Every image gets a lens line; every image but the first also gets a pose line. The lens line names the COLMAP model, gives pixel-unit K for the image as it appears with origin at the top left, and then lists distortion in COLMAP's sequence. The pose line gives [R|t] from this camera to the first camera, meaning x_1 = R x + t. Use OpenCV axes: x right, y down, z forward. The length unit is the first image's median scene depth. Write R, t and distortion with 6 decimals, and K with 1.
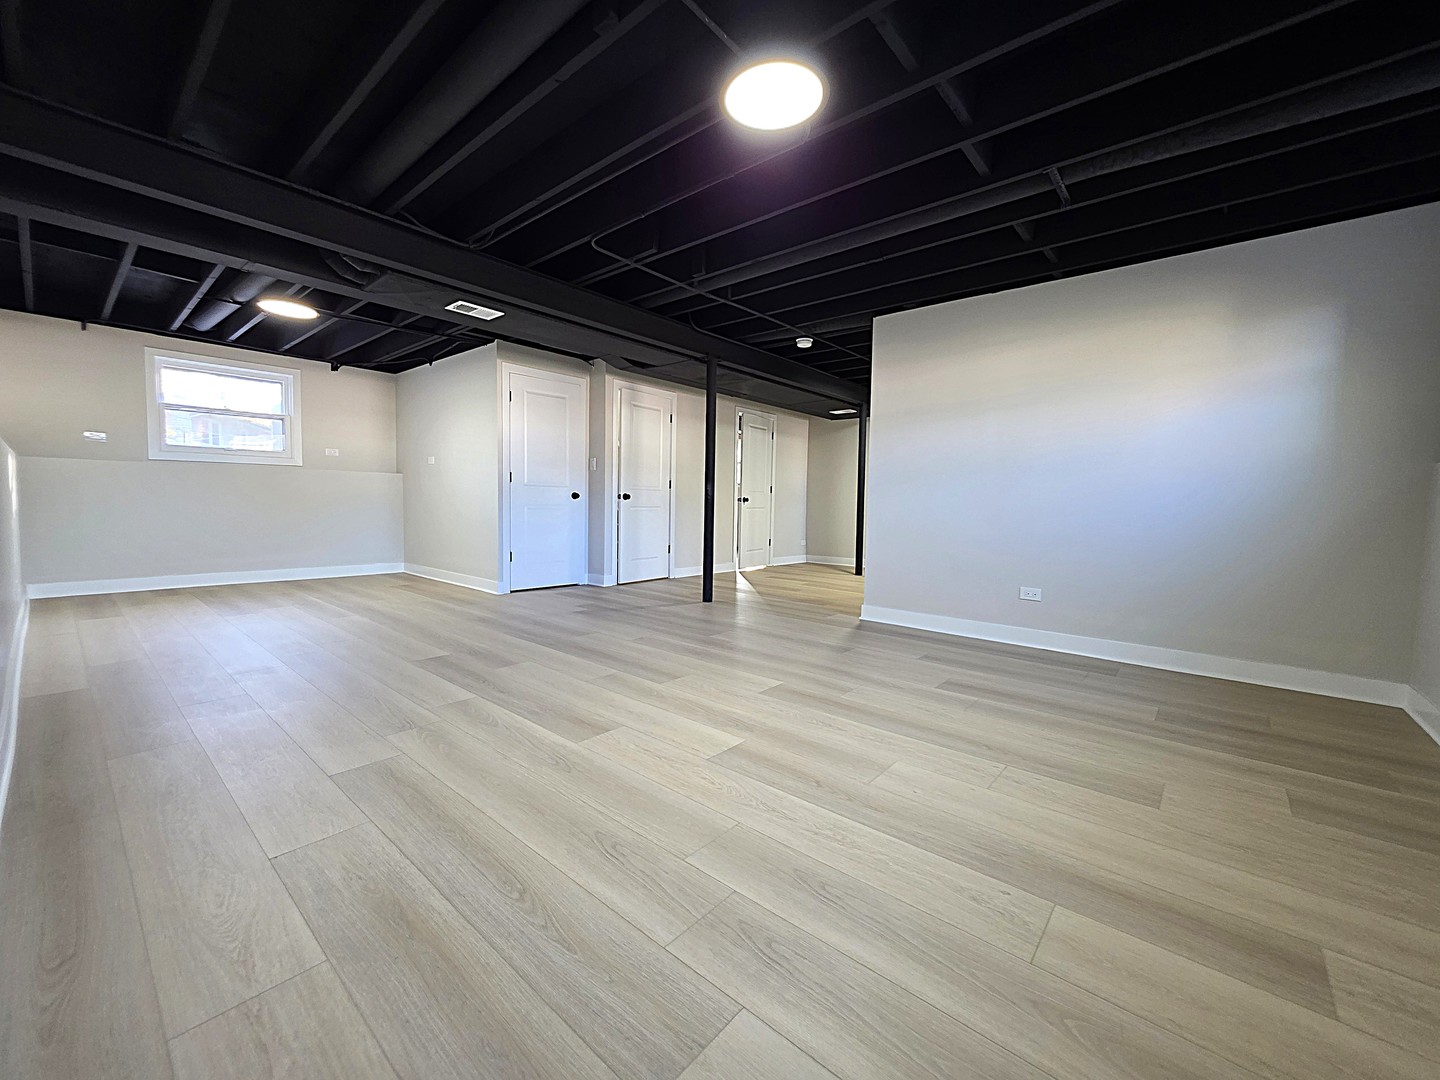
lens RADIAL K [[574.7, 0, 723.0], [0, 574.7, 539.1], [0, 0, 1]] dist [0.000965, -0.000044]
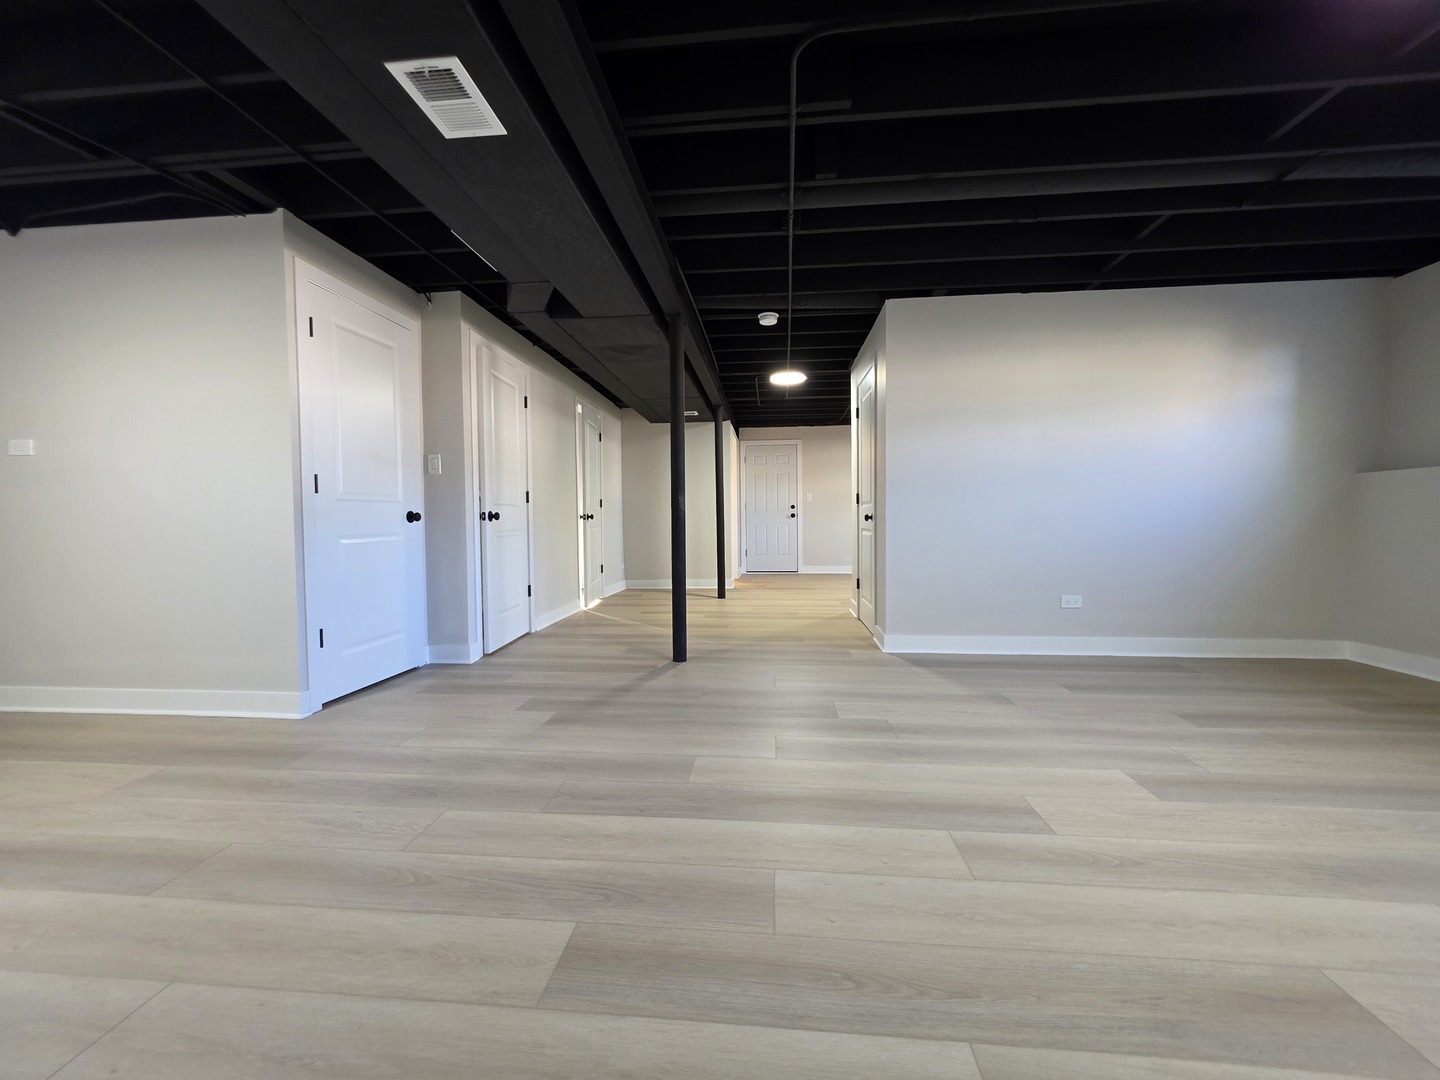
lens RADIAL K [[574.7, 0, 718.3], [0, 574.7, 538.4], [0, 0, 1]] dist [0.000965, -0.000044]
pose [[0.818403, -0.049600, 0.572500, -0.392083], [0.064364, 0.997911, -0.005553, -0.035232], [-0.571029, 0.041393, 0.819886, 0.394959]]
